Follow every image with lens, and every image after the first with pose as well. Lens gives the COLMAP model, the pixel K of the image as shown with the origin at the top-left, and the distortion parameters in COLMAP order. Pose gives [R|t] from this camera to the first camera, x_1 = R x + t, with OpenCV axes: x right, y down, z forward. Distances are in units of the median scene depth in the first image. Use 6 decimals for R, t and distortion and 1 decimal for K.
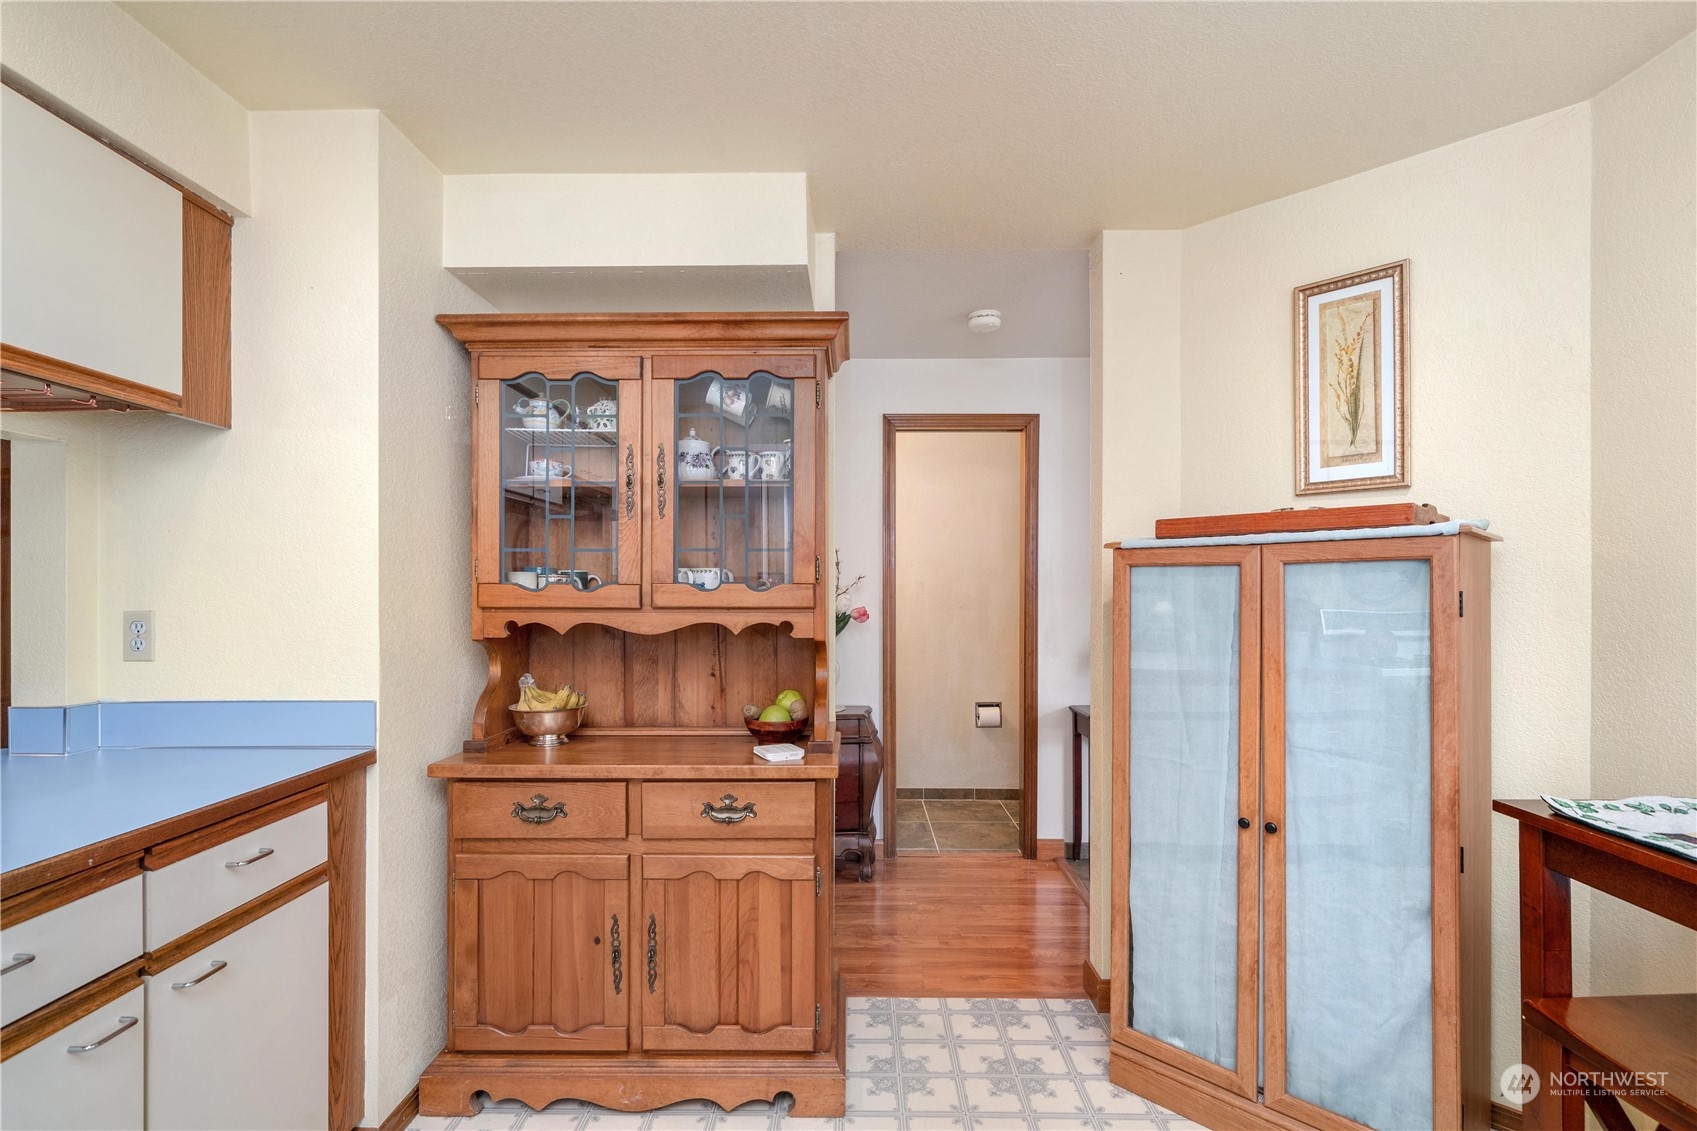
lens RADIAL K [[779.5, 0, 877.9], [0, 779.5, 594.4], [0, 0, 1]] dist [-0.000569, -0.000365]
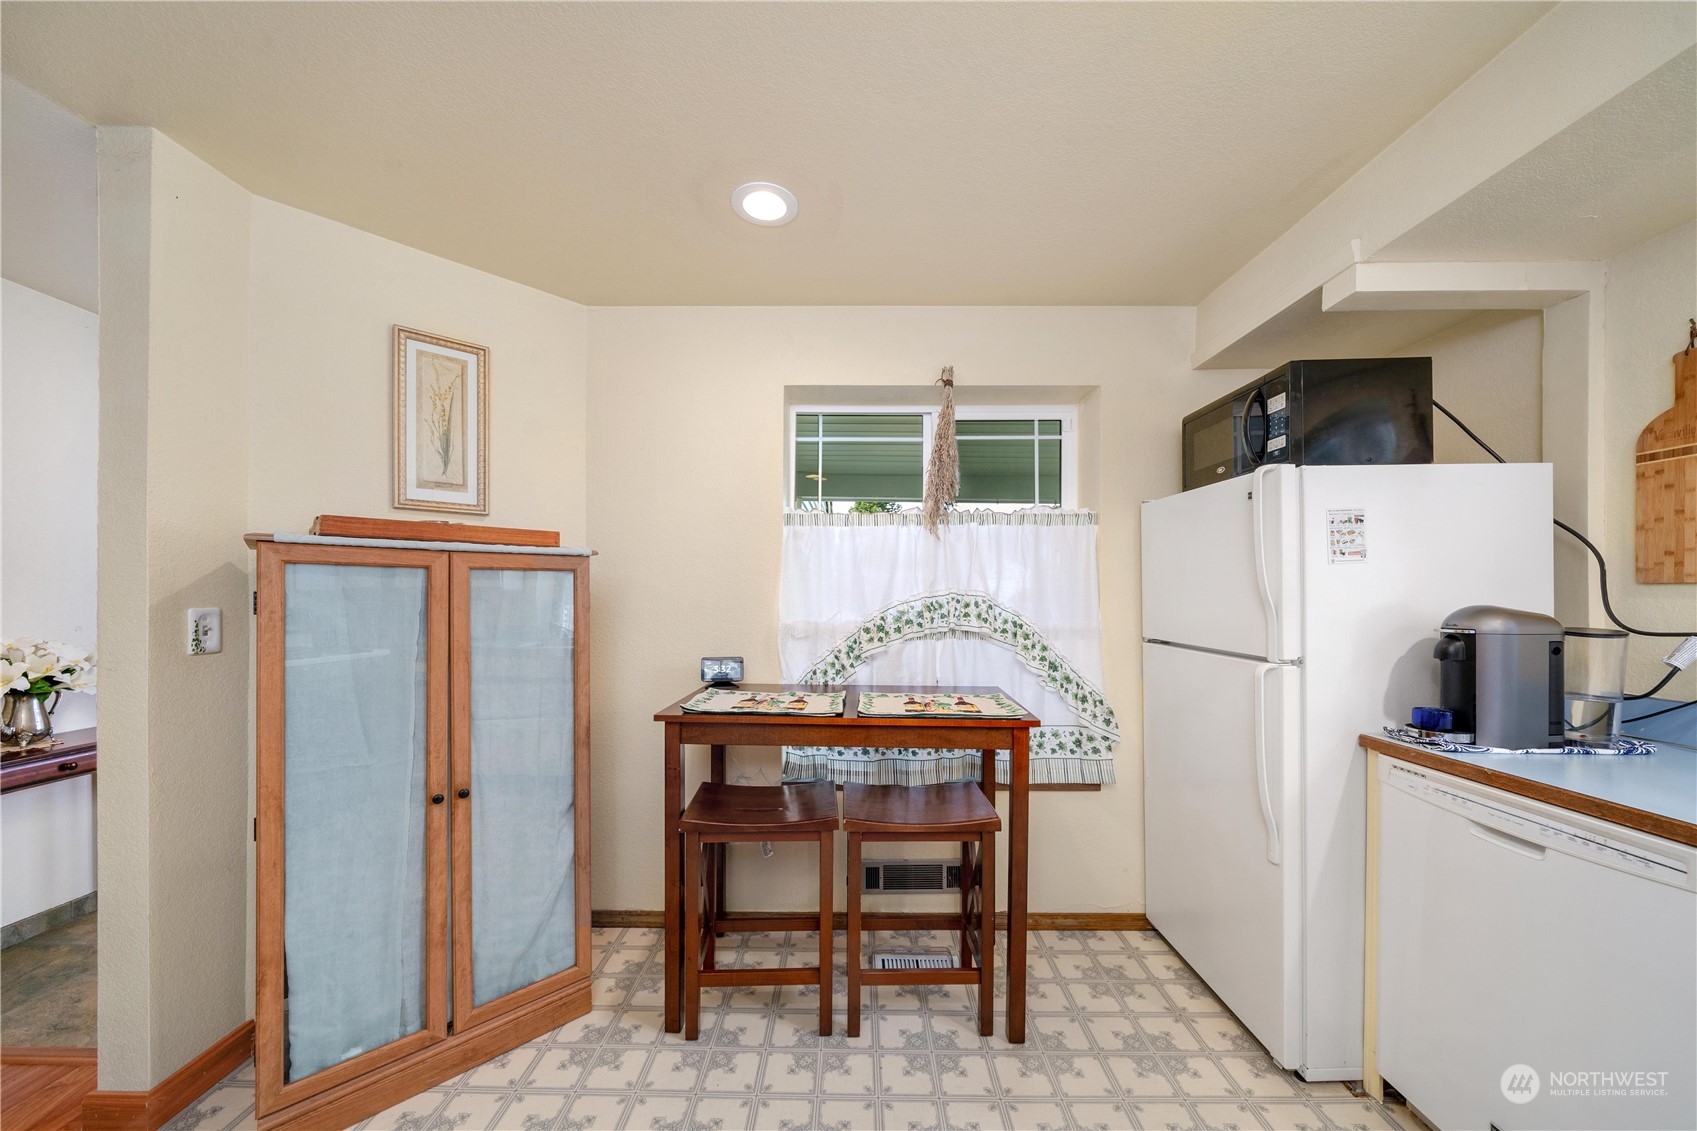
lens RADIAL K [[598.5, 0, 857.2], [0, 598.5, 592.3], [0, 0, 1]] dist [-0.007423, -0.000064]
pose [[0.019790, 0.008242, 0.999770, -0.336527], [0.000744, 0.999966, -0.008258, 0.003505], [-0.999804, 0.000907, 0.019783, 0.336799]]
